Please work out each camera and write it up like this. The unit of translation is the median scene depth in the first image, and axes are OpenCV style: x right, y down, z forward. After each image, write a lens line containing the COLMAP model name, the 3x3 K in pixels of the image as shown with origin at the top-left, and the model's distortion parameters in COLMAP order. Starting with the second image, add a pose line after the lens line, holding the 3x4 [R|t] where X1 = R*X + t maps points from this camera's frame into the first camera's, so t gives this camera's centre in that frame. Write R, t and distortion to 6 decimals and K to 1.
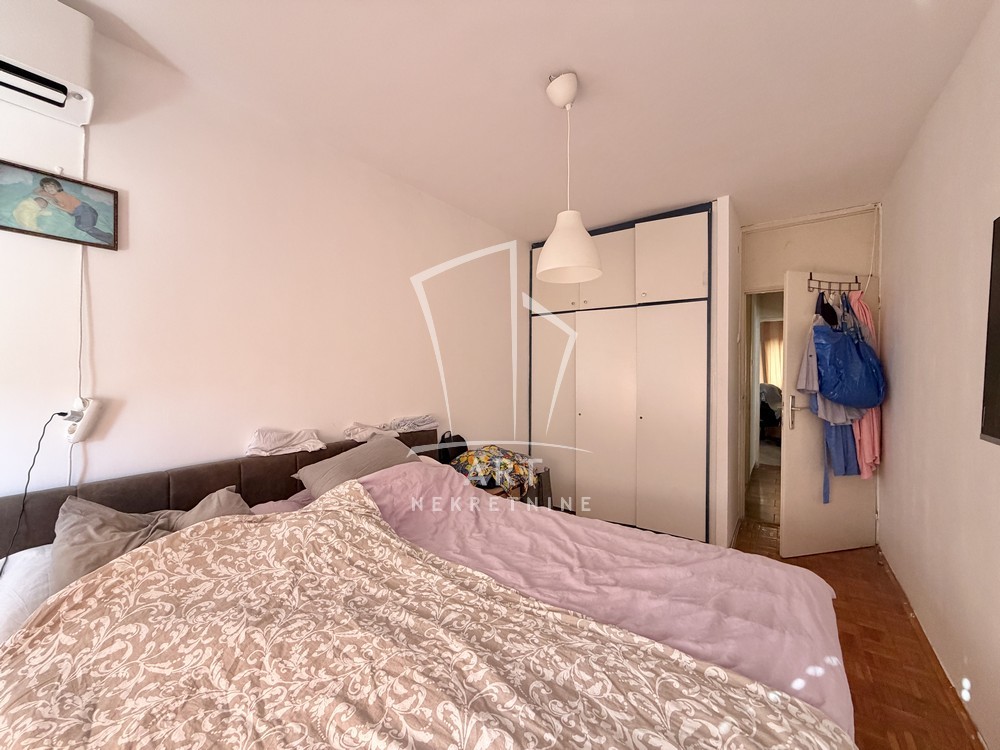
lens RADIAL K [[401.8, 0, 500.0], [0, 401.8, 375.0], [0, 0, 1]] dist [-0.000252, 0.000138]
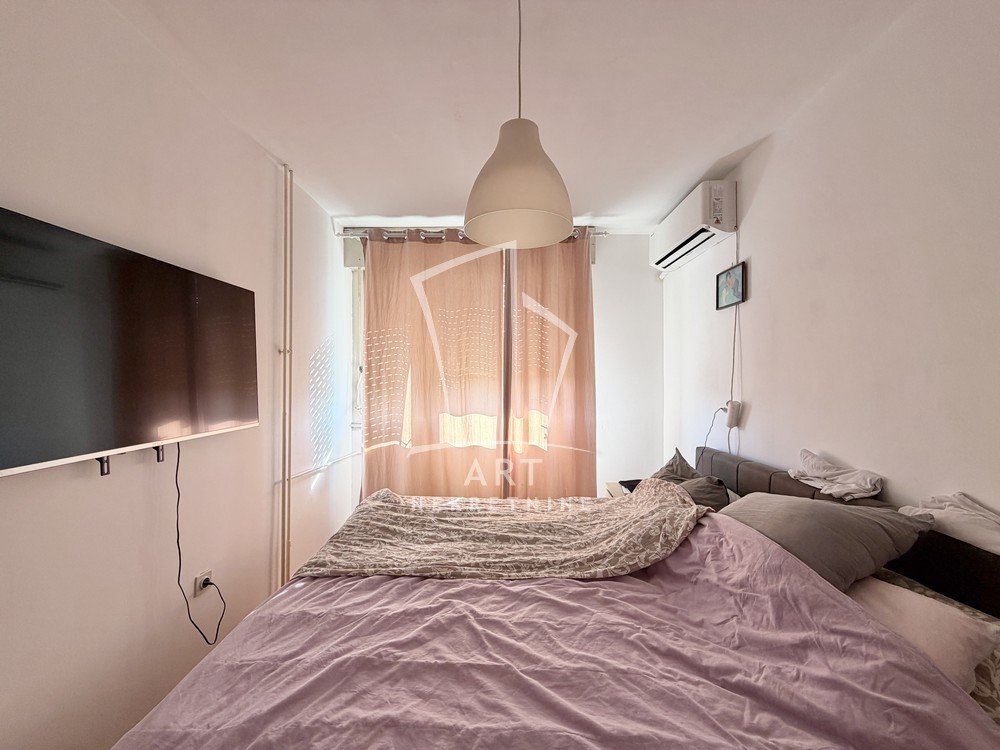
lens RADIAL K [[401.8, 0, 500.0], [0, 401.8, 375.0], [0, 0, 1]] dist [-0.000252, 0.000138]
pose [[-0.822779, -0.008244, -0.568301, 0.629832], [-0.007278, 0.999966, -0.003970, -0.032440], [0.568315, 0.000870, -0.822811, 1.751520]]
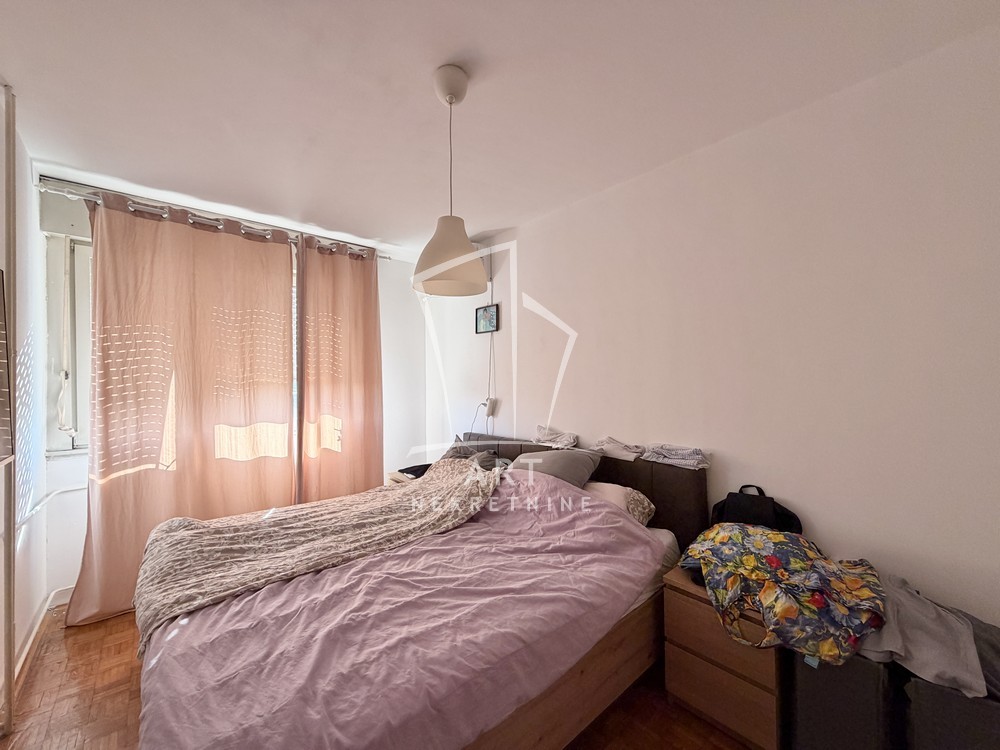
lens RADIAL K [[401.8, 0, 500.0], [0, 401.8, 375.0], [0, 0, 1]] dist [-0.000252, 0.000138]
pose [[-0.220493, -0.006775, -0.975365, 1.204753], [-0.002517, 0.999977, -0.006377, -0.061584], [0.975385, 0.001049, -0.220505, 1.537302]]
